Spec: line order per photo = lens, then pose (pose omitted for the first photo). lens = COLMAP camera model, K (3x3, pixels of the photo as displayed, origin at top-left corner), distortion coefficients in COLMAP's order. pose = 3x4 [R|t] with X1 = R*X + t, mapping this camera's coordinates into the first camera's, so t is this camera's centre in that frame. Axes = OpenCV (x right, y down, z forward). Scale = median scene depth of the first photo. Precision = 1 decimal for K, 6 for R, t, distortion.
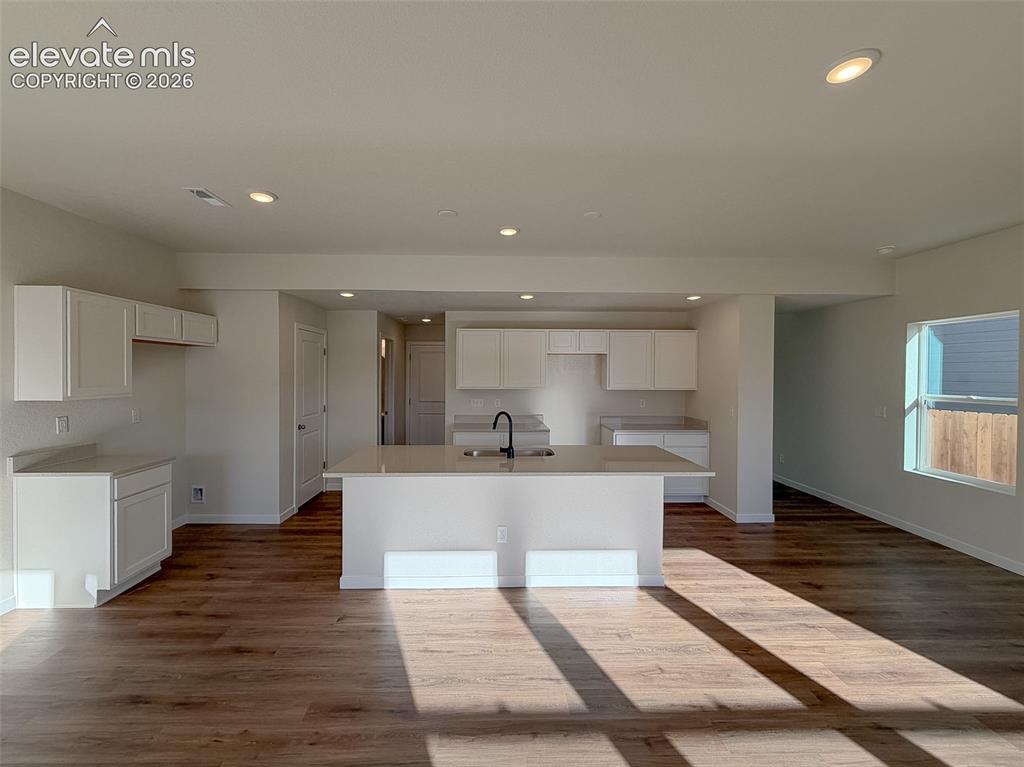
lens RADIAL K [[423.4, 0, 491.1], [0, 423.4, 381.0], [0, 0, 1]] dist [-0.001446, -0.000734]
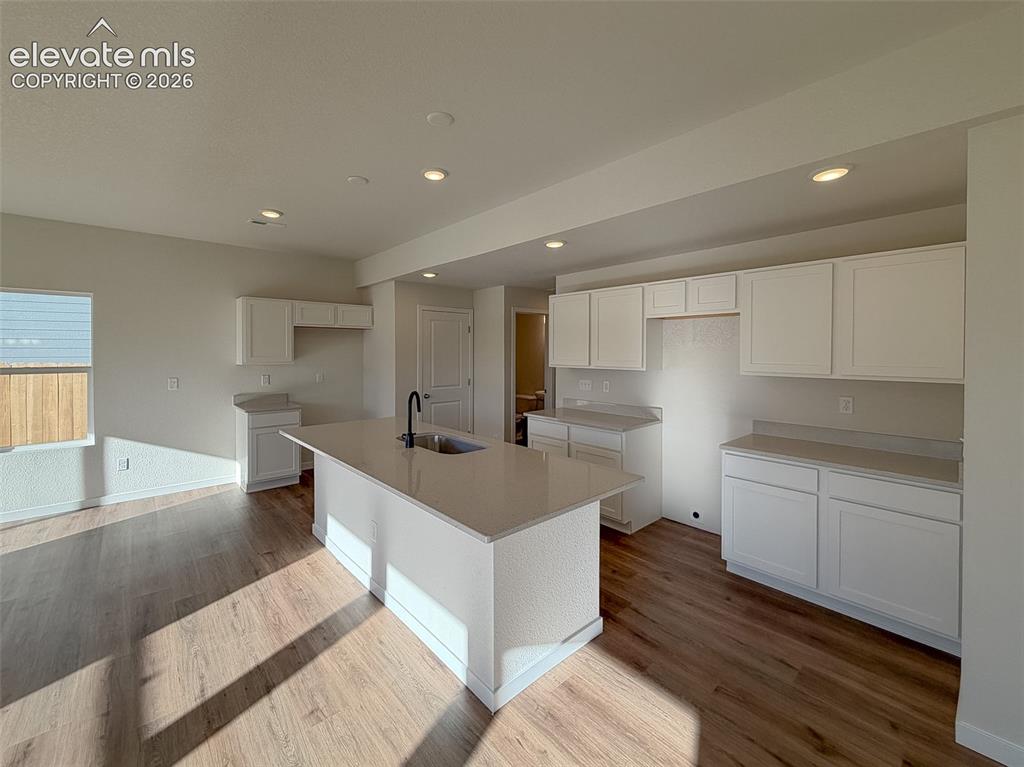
lens RADIAL K [[423.4, 0, 492.1], [0, 423.4, 356.0], [0, 0, 1]] dist [-0.001446, -0.000734]
pose [[0.642975, 0.006138, -0.765863, 0.790109], [-0.013130, 0.999909, -0.003010, 0.002171], [0.765775, 0.011991, 0.642997, 0.585261]]
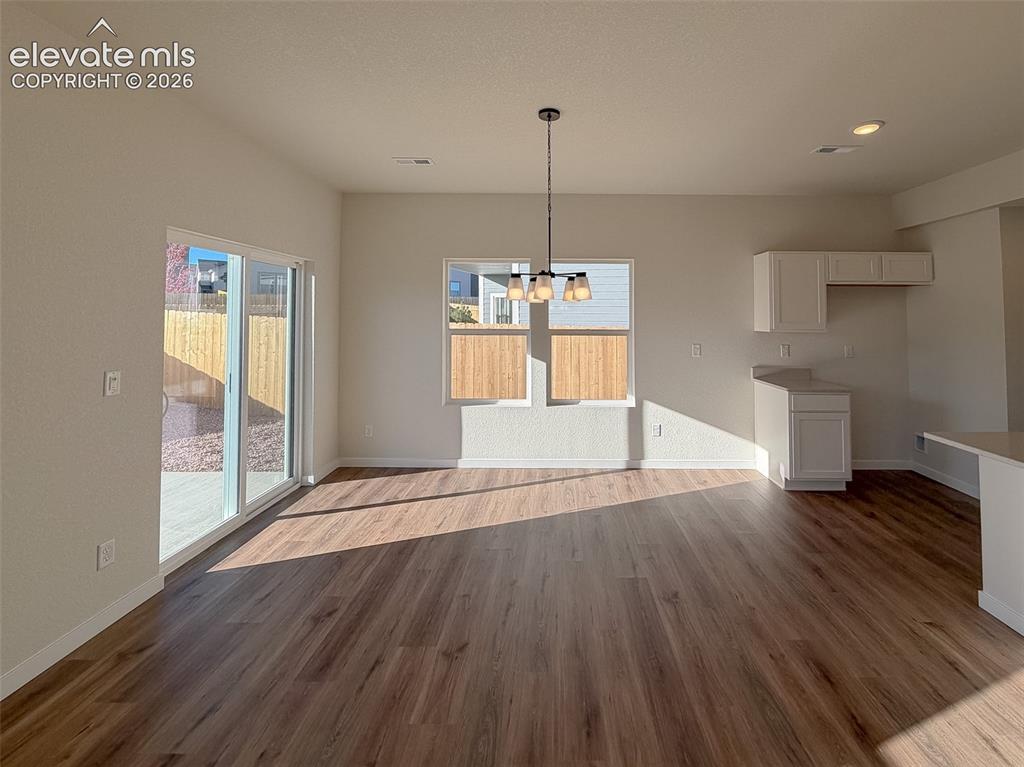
lens RADIAL K [[423.4, 0, 546.6], [0, 423.4, 312.5], [0, 0, 1]] dist [-0.001446, -0.000734]
pose [[-0.024973, -0.013861, -0.999592, 0.363448], [-0.024974, 0.999600, -0.013237, 0.015528], [0.999376, 0.024633, -0.025309, 0.245589]]
